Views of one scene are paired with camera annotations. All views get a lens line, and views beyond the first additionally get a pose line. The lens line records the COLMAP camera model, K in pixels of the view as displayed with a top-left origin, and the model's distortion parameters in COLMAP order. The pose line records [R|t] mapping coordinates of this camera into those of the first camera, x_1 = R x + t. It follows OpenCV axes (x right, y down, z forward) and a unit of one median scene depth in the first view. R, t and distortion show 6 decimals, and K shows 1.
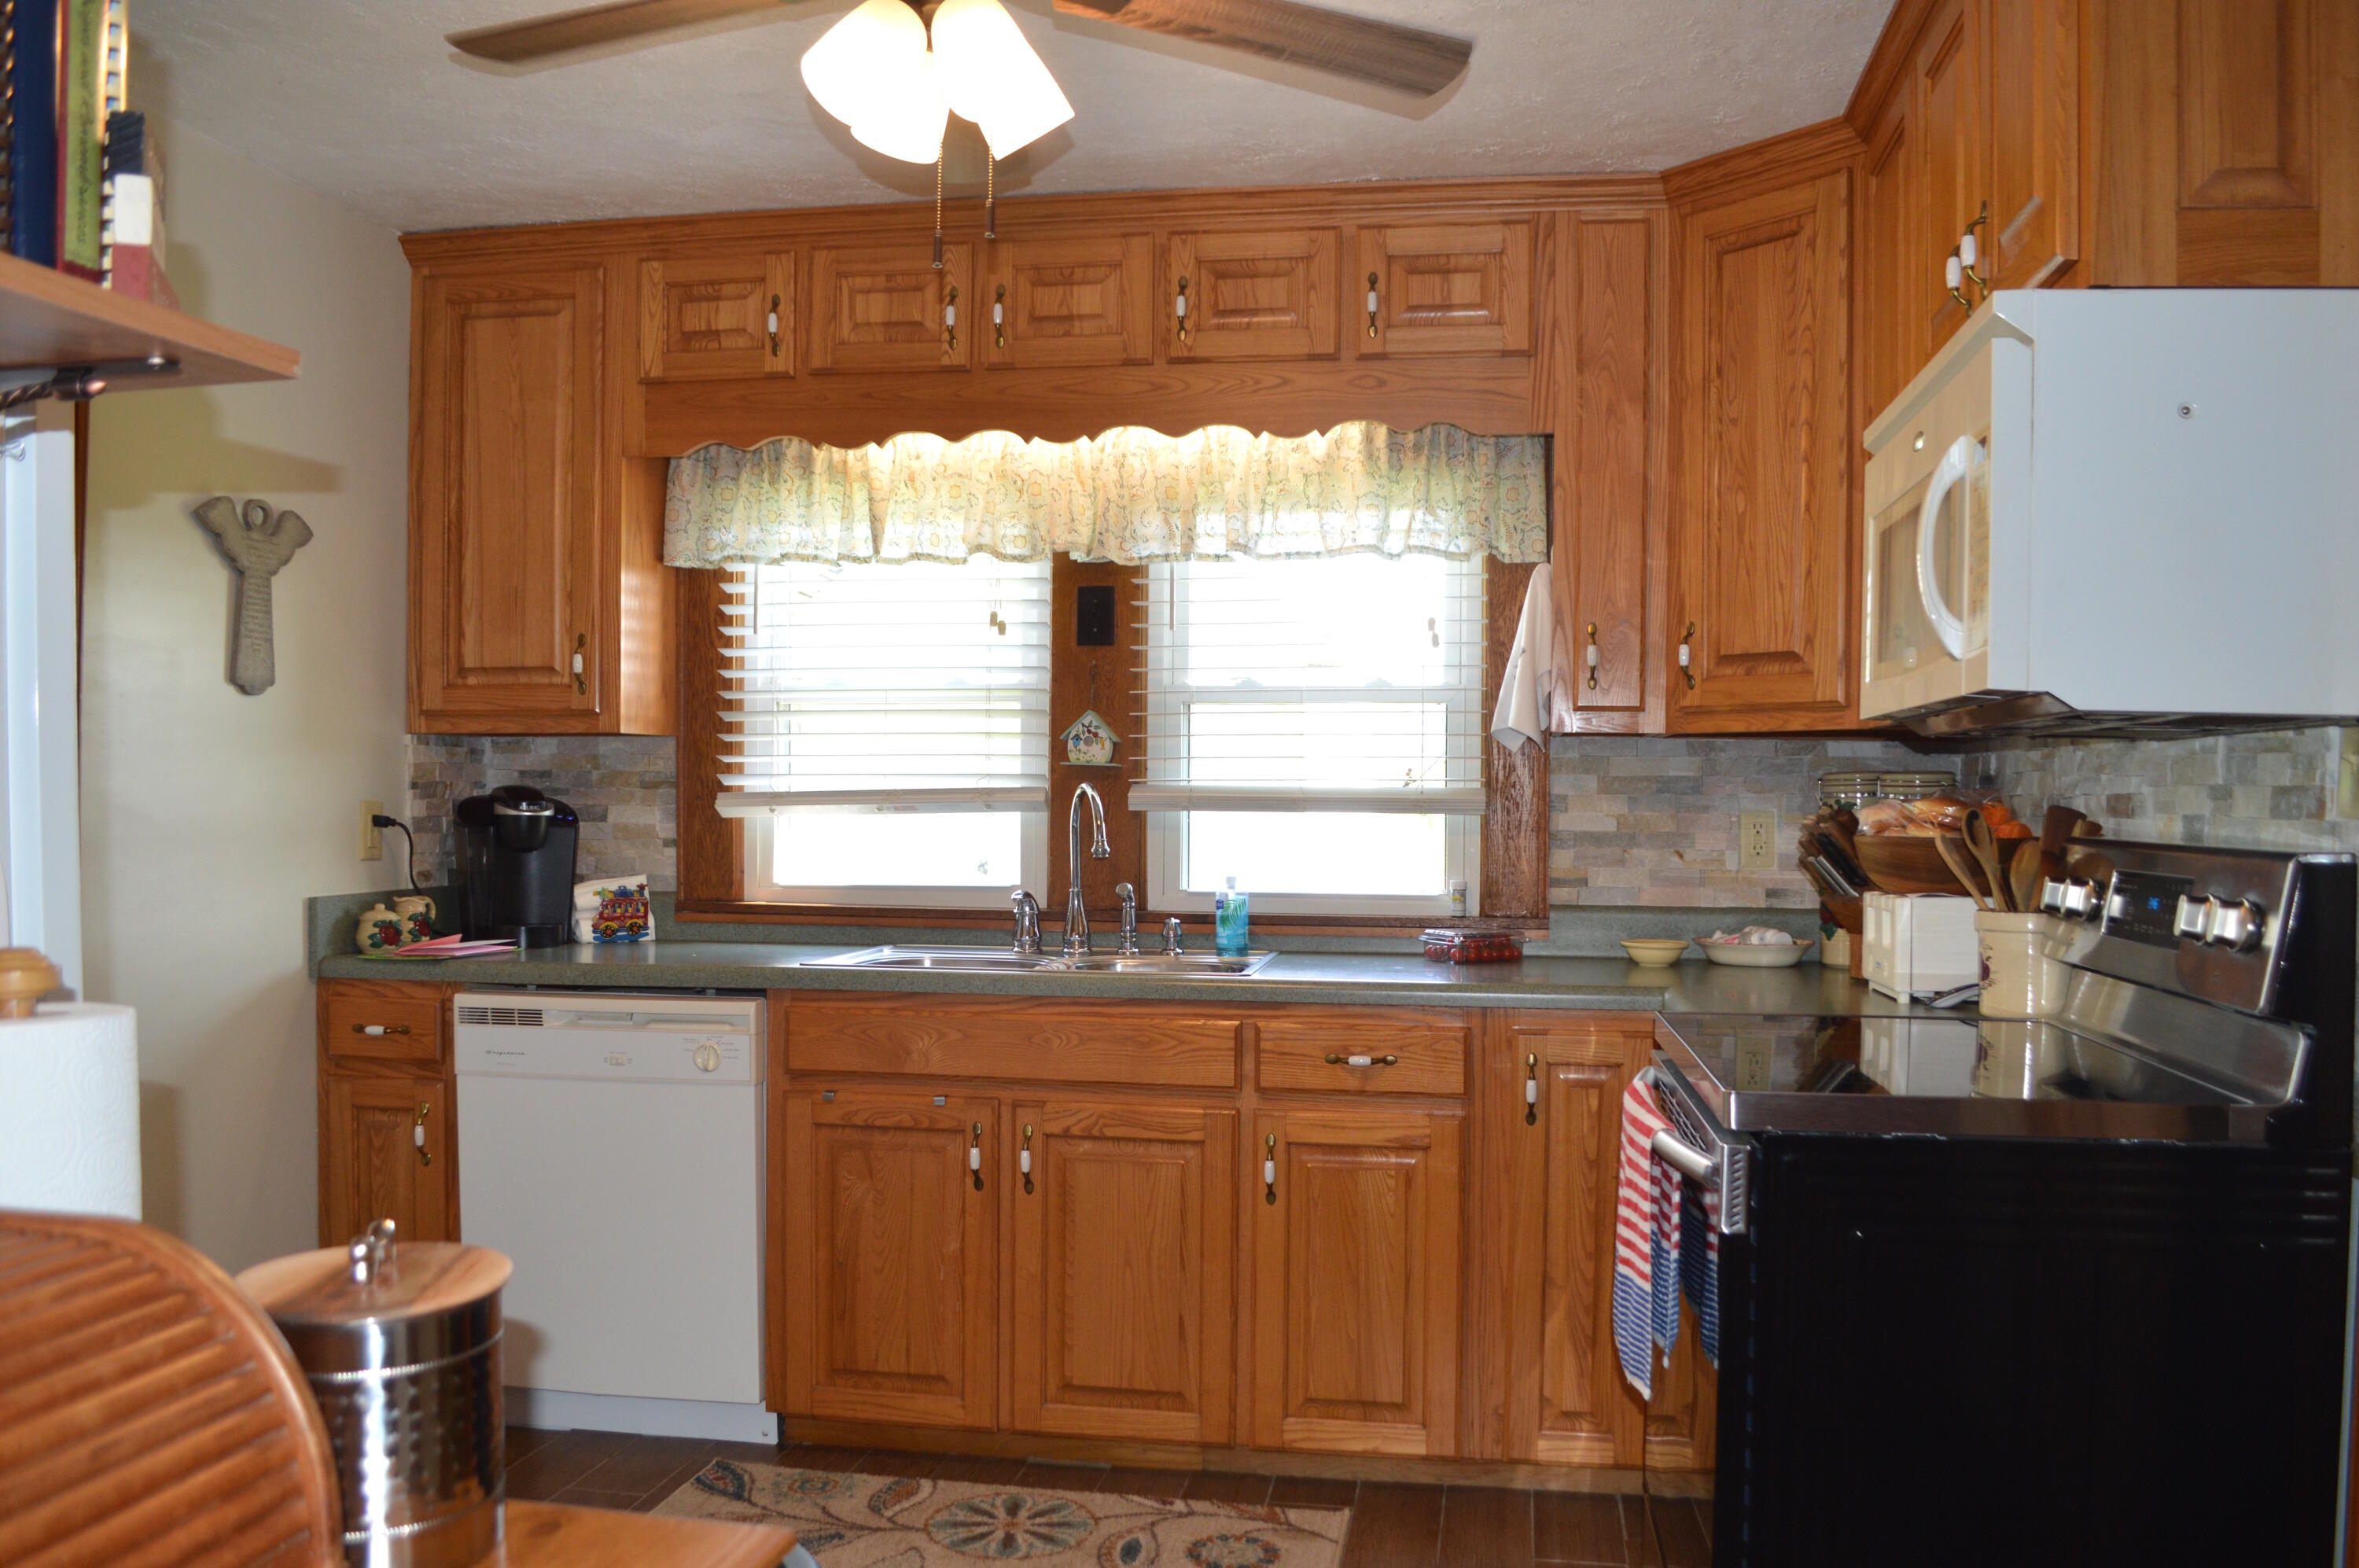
lens RADIAL K [[1892.0, 0, 1171.7], [0, 1892.0, 799.1], [0, 0, 1]] dist [-0.077187, 0.008858]
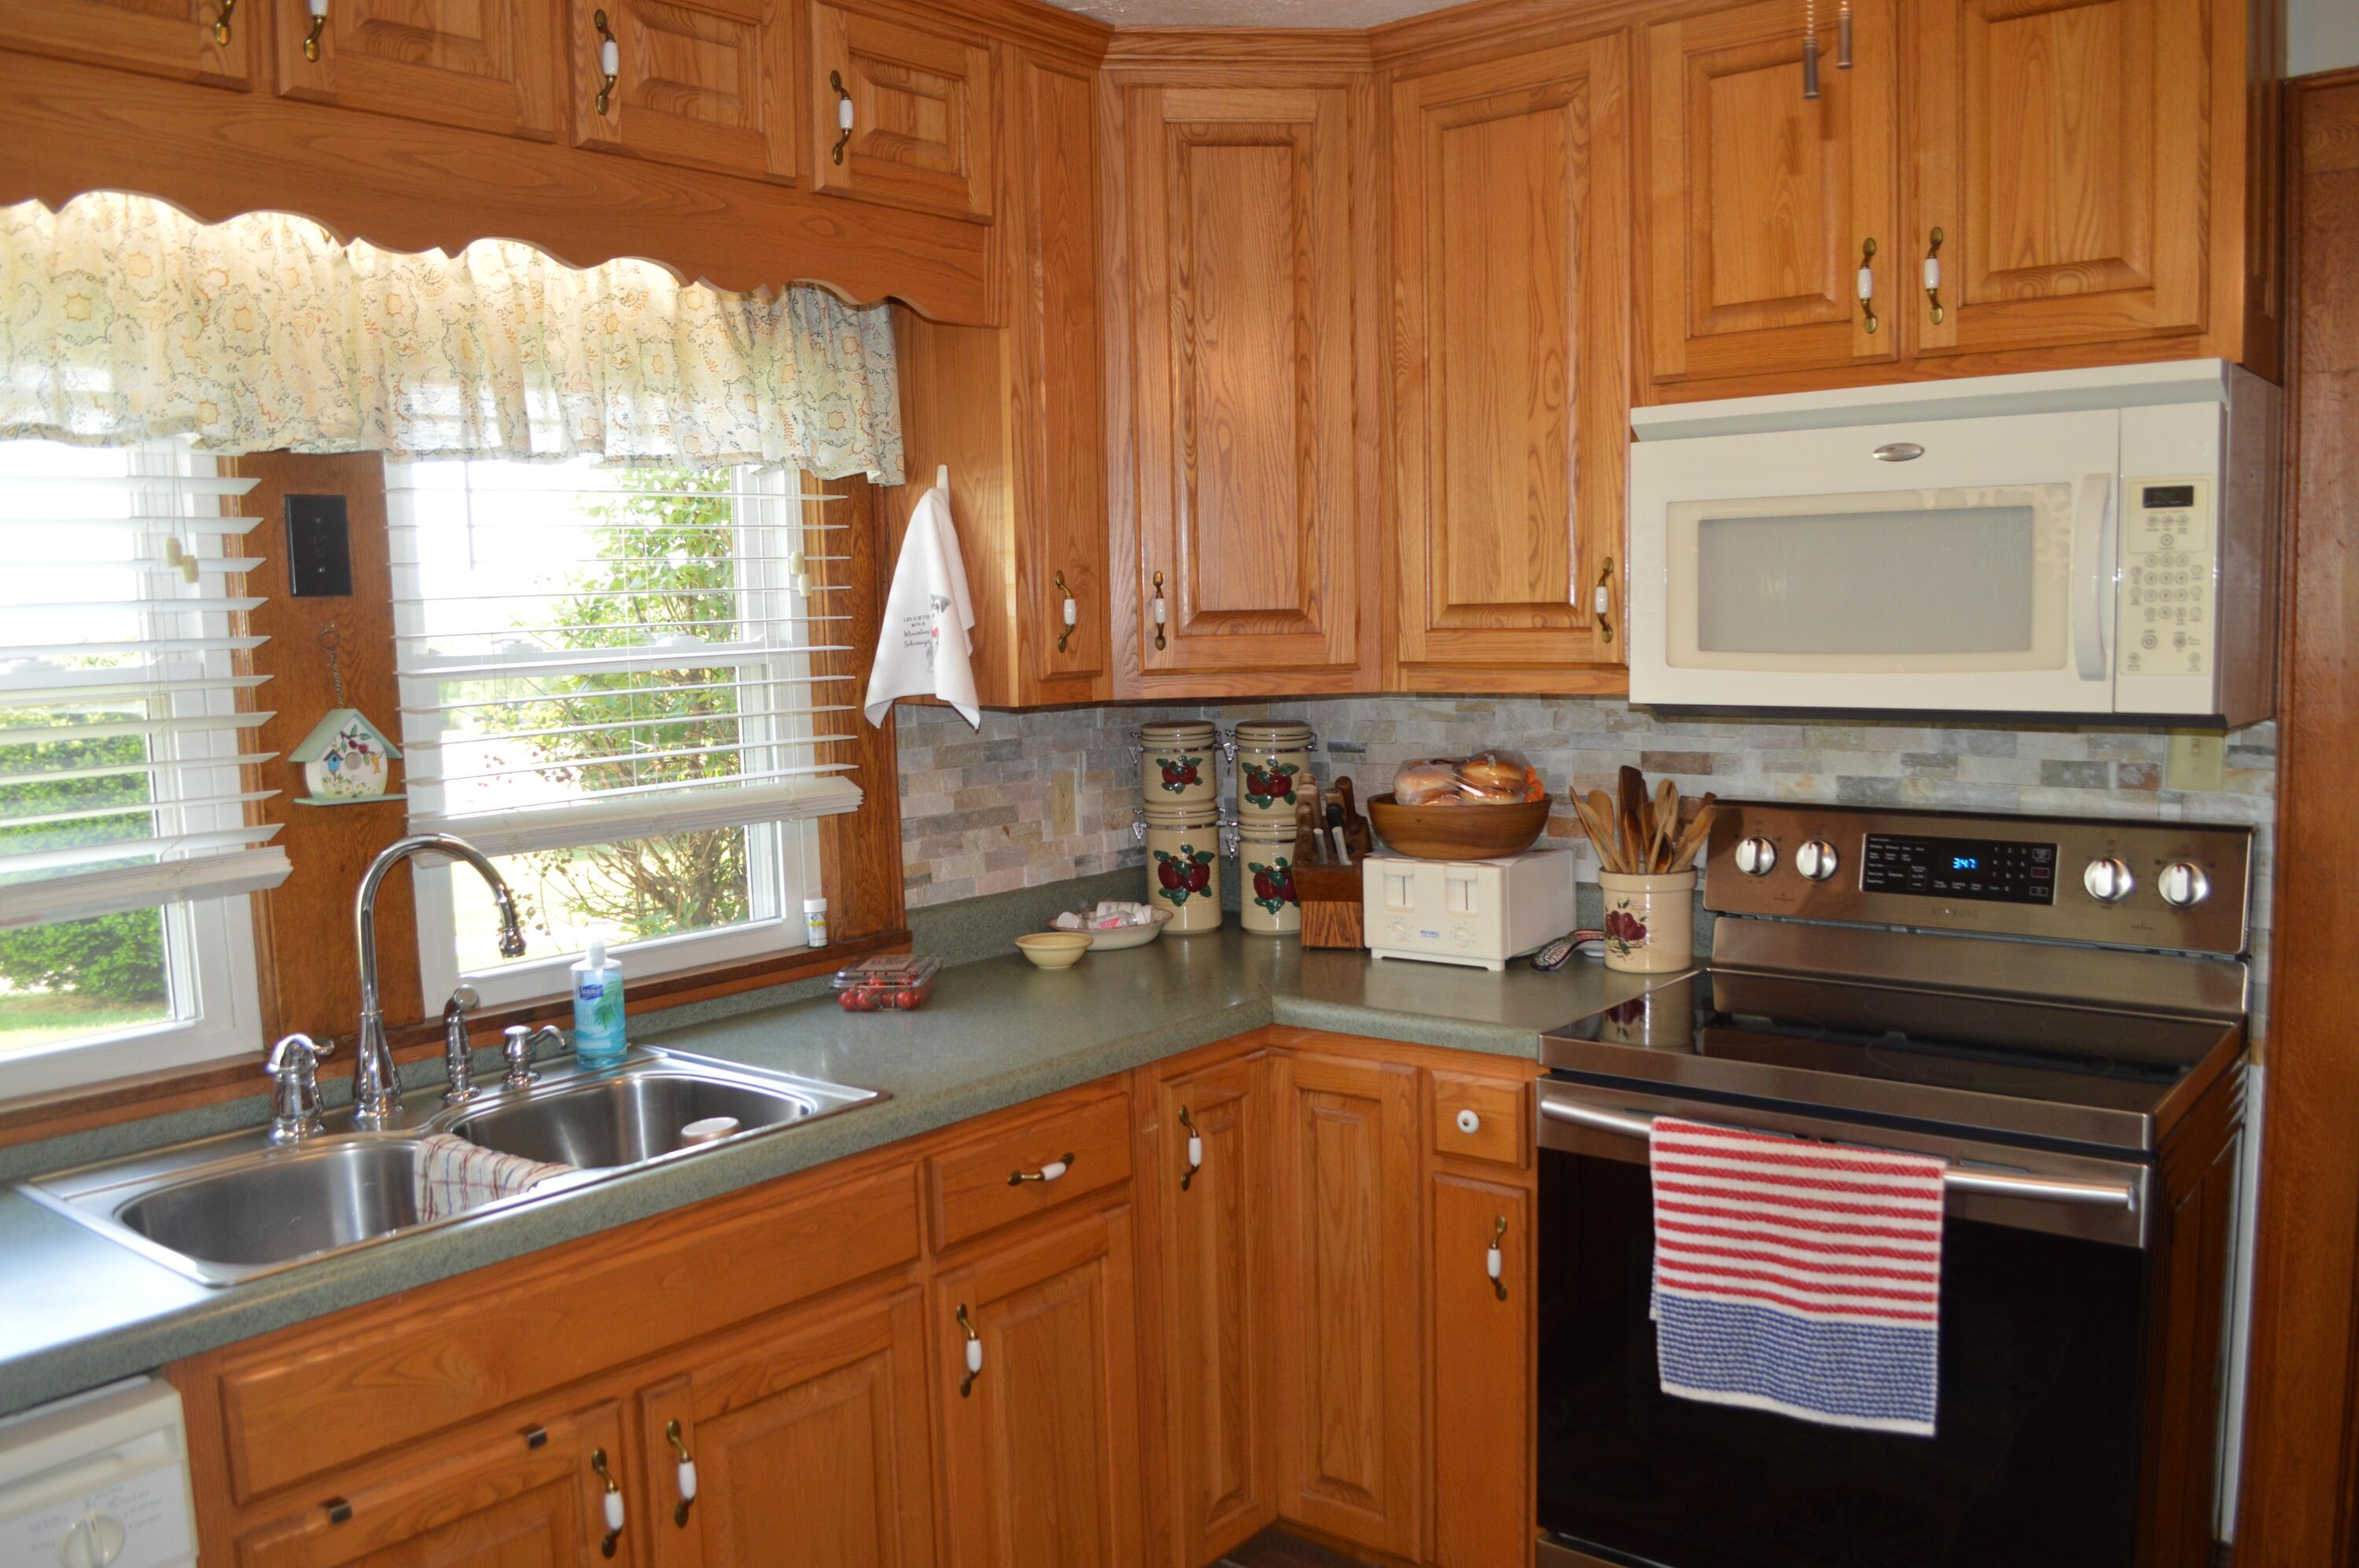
lens RADIAL K [[1892.0, 0, 1174.6], [0, 1892.0, 799.9], [0, 0, 1]] dist [-0.077187, 0.008858]
pose [[0.505916, -0.109813, 0.855564, -0.439490], [0.031704, 0.993560, 0.108778, -0.077934], [-0.862000, -0.027908, 0.506140, 0.509392]]
